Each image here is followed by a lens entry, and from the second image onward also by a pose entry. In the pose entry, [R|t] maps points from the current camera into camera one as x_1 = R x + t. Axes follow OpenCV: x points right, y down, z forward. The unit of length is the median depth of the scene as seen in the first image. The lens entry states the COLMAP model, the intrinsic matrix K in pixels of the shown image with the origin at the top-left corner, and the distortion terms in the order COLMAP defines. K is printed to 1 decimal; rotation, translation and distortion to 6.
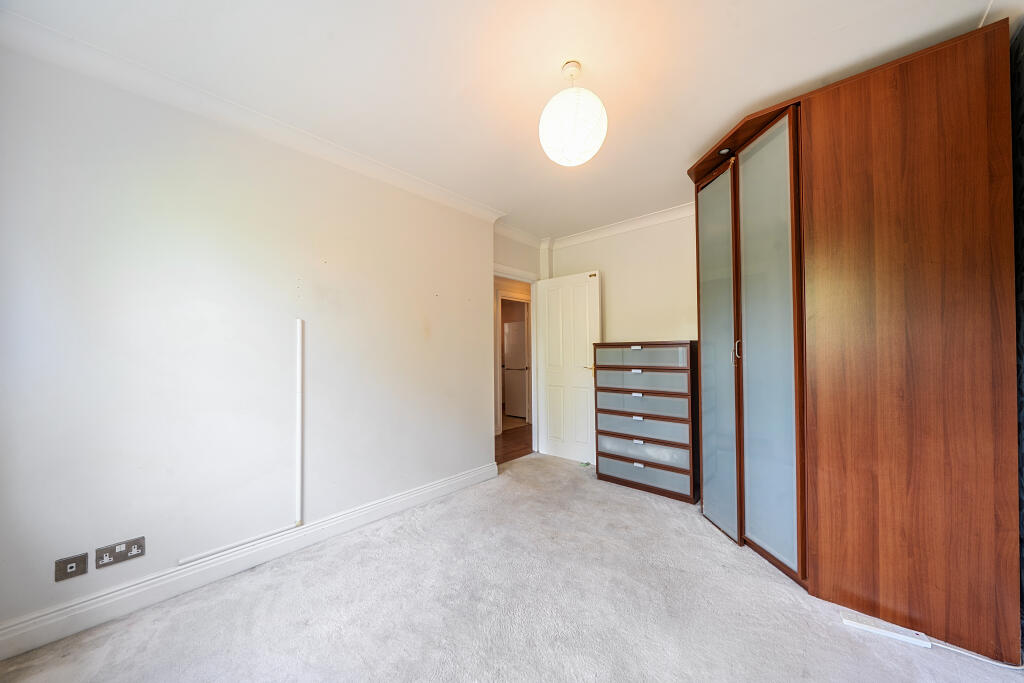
lens RADIAL K [[353.0, 0, 506.9], [0, 353.0, 344.6], [0, 0, 1]] dist [-0.000727, -0.000067]
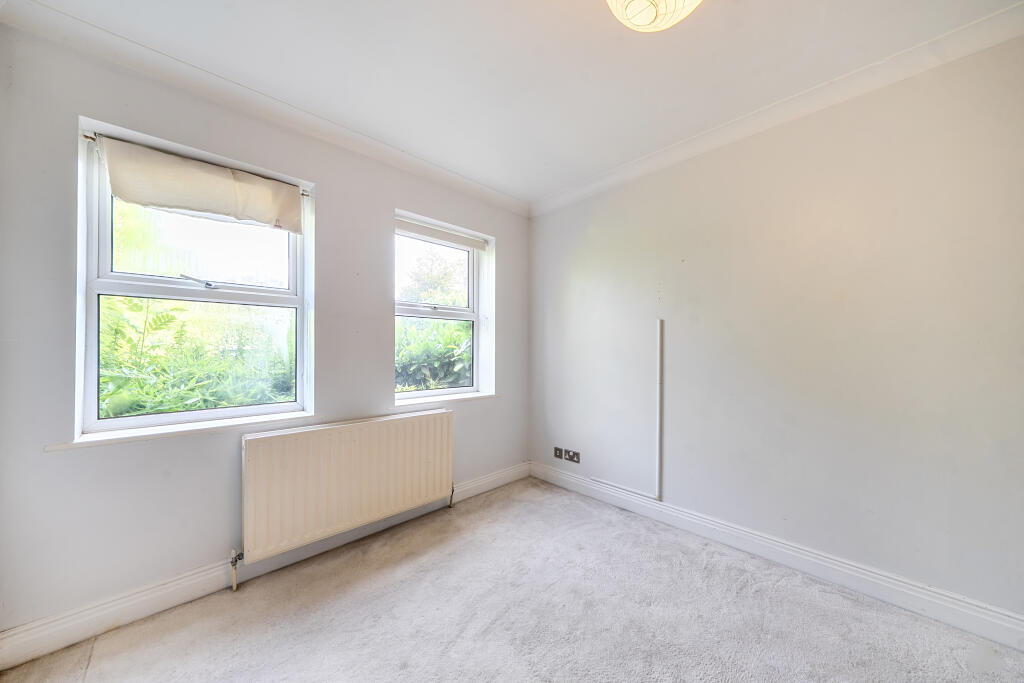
lens RADIAL K [[353.0, 0, 506.9], [0, 353.0, 344.6], [0, 0, 1]] dist [-0.000727, -0.000067]
pose [[-0.059004, -0.001741, -0.998256, 0.689099], [0.018808, 0.999819, -0.002855, 0.004200], [0.998081, -0.018943, -0.058960, 0.697167]]
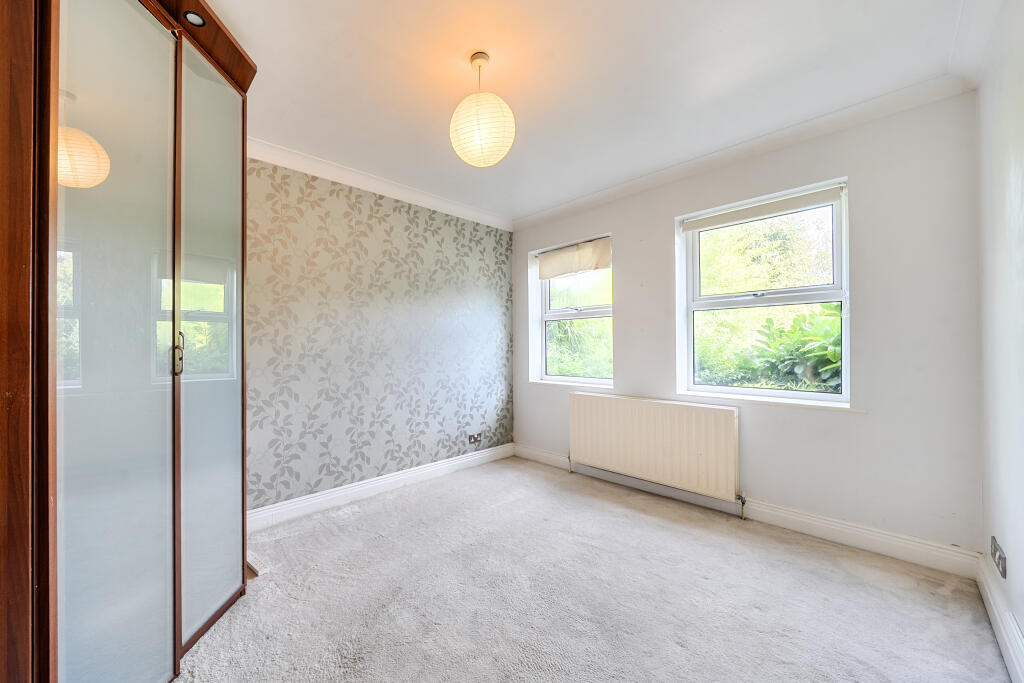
lens RADIAL K [[375.3, 0, 477.0], [0, 375.3, 353.4], [0, 0, 1]] dist [-0.001498, -0.000102]
pose [[-0.997637, 0.000151, 0.068708, 0.127484], [-0.001422, 0.999738, -0.022840, 0.090786], [-0.068694, -0.022884, -0.997375, 1.809529]]
